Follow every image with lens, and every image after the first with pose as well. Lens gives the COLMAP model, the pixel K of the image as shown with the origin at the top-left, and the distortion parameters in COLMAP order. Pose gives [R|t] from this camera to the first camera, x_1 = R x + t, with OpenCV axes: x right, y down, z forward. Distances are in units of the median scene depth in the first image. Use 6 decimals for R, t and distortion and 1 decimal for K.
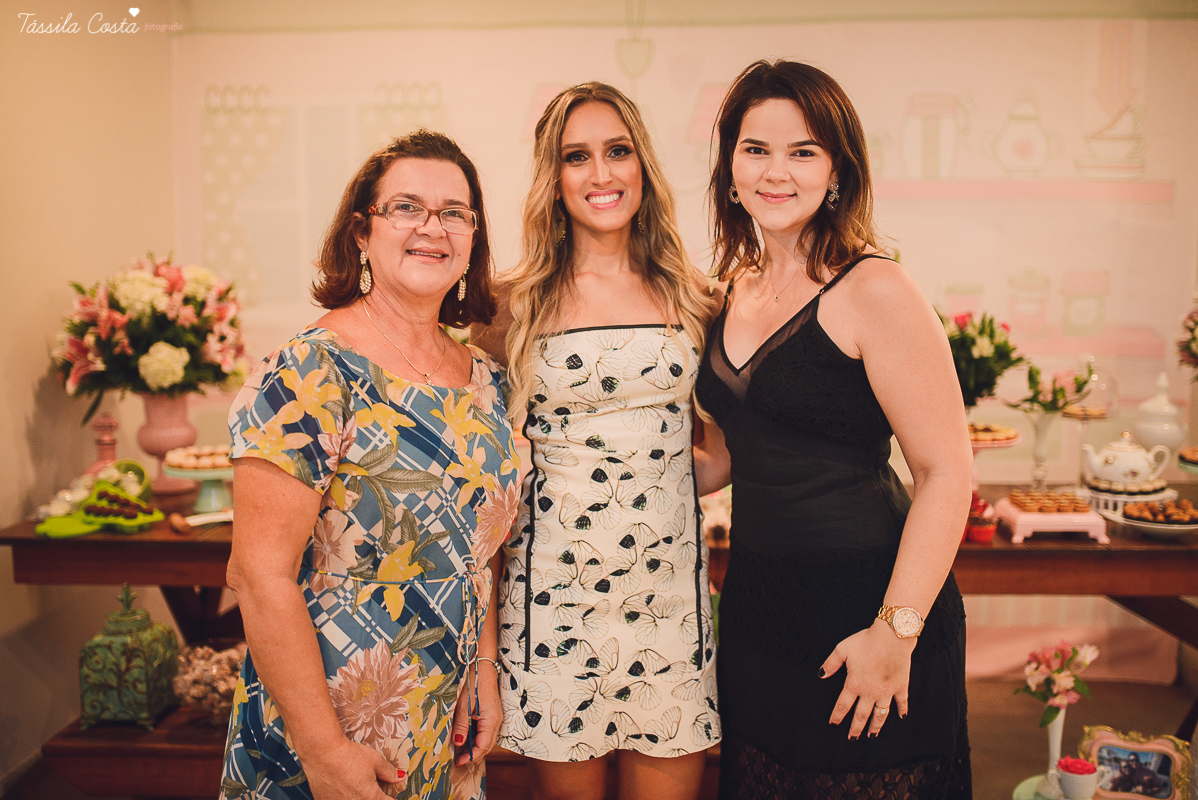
lens RADIAL K [[1156.0, 0, 595.2], [0, 1156.0, 398.3], [0, 0, 1]] dist [-0.050154, 0.070898]
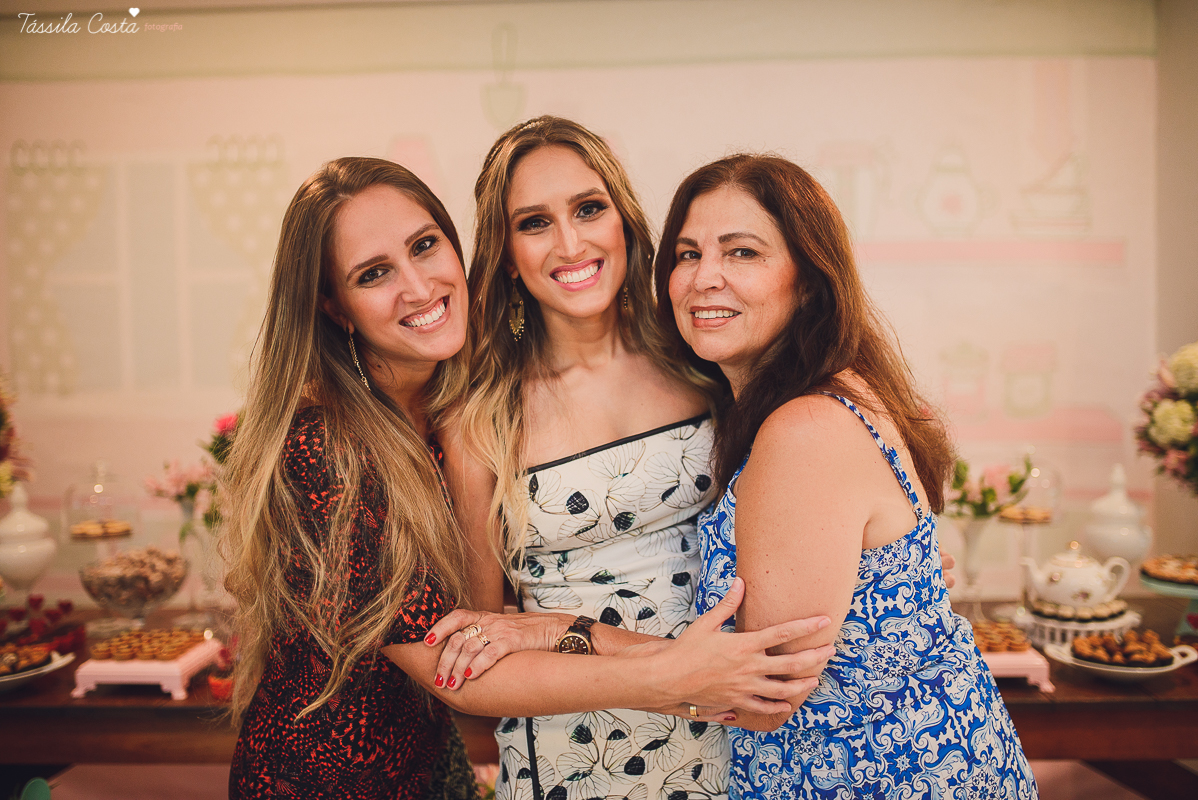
lens RADIAL K [[1156.0, 0, 595.2], [0, 1156.0, 398.3], [0, 0, 1]] dist [-0.050154, 0.070898]
pose [[0.999723, -0.012067, 0.020210, 0.107740], [0.013389, 0.997690, -0.066597, -0.021082], [-0.019360, 0.066849, 0.997575, 0.189191]]
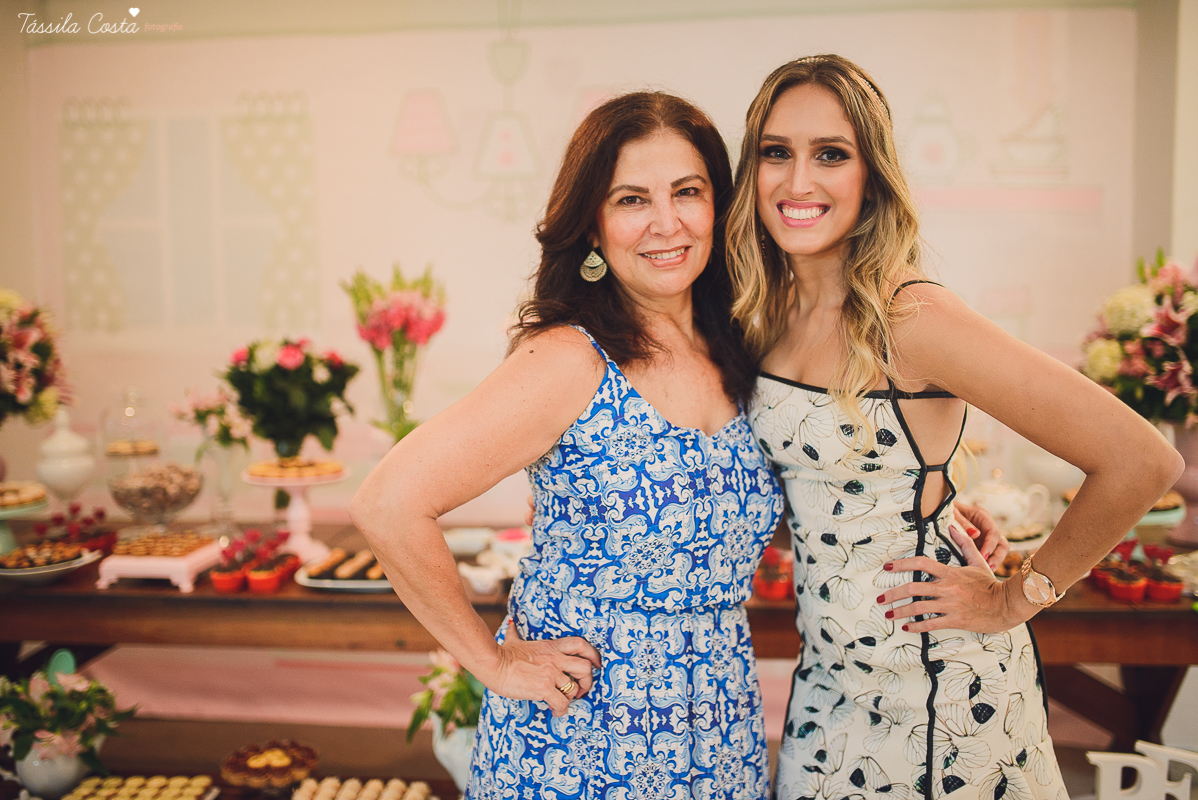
lens RADIAL K [[1156.0, 0, 595.2], [0, 1156.0, 398.3], [0, 0, 1]] dist [-0.050154, 0.070898]
pose [[0.998846, -0.002239, -0.047966, 0.192186], [0.001286, 0.999801, -0.019905, -0.007707], [0.048001, 0.019820, 0.998651, 0.107436]]
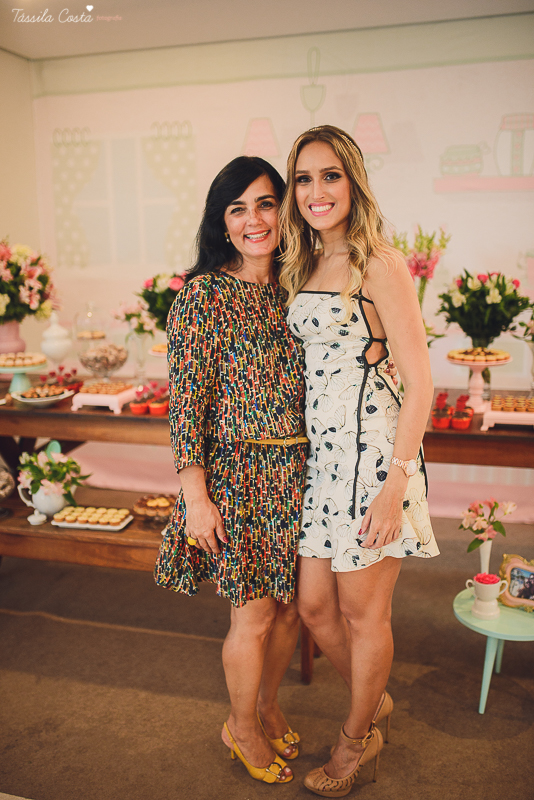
lens RADIAL K [[771.9, 0, 267.0], [0, 771.9, 400.0], [0, 0, 1]] dist [-0.050154, 0.070898]
pose [[0.974512, 0.035023, -0.221586, 0.273520], [-0.012752, 0.994789, 0.101154, -0.008853], [0.223974, -0.095750, 0.969880, -0.016666]]
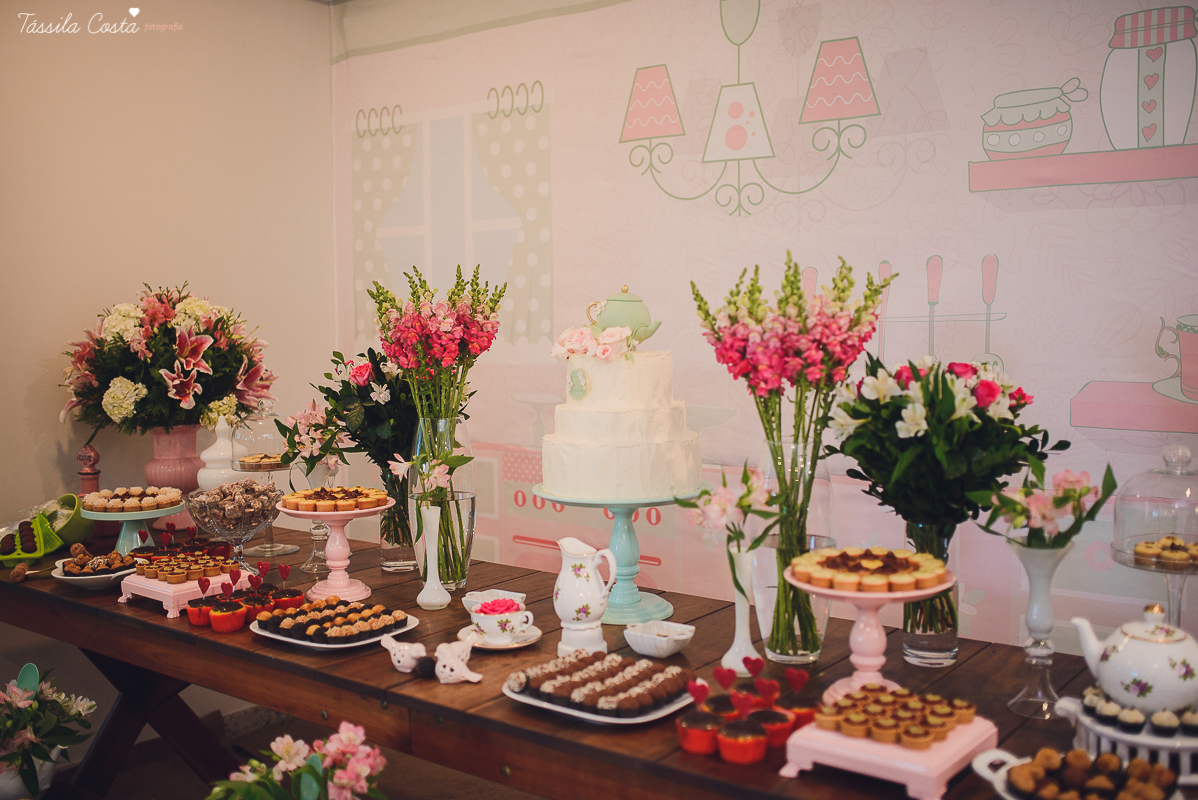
lens RADIAL K [[1206.3, 0, 594.8], [0, 1206.3, 368.0], [0, 0, 1]] dist [-0.029949, 0.022841]
pose [[0.823623, 0.023810, -0.566638, 0.537862], [-0.054572, 0.997809, -0.037394, -0.039921], [0.564507, 0.061721, 0.823118, 0.397052]]
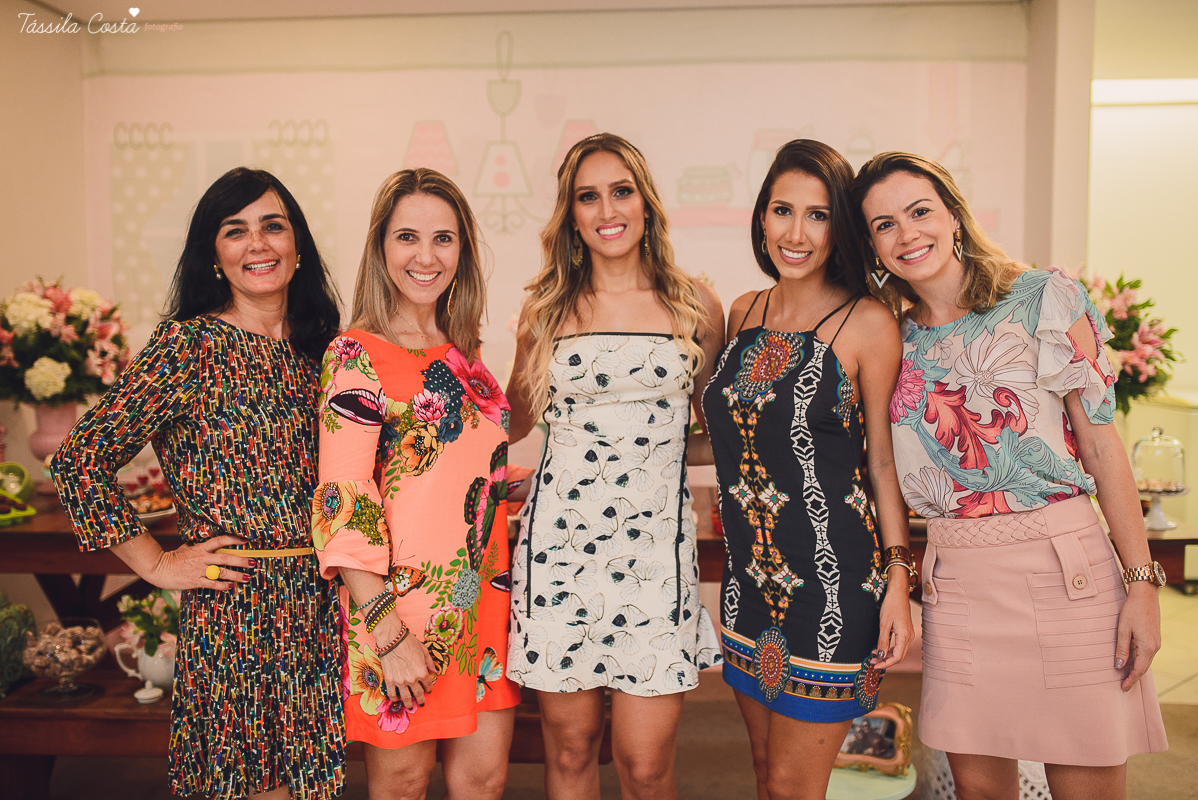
lens RADIAL K [[1156.0, 0, 595.2], [0, 1156.0, 398.3], [0, 0, 1]] dist [-0.050154, 0.070898]
pose [[0.999985, 0.000391, -0.005430, 0.164943], [-0.000484, 0.999853, -0.017150, 0.010134], [0.005423, 0.017152, 0.999838, -0.110449]]
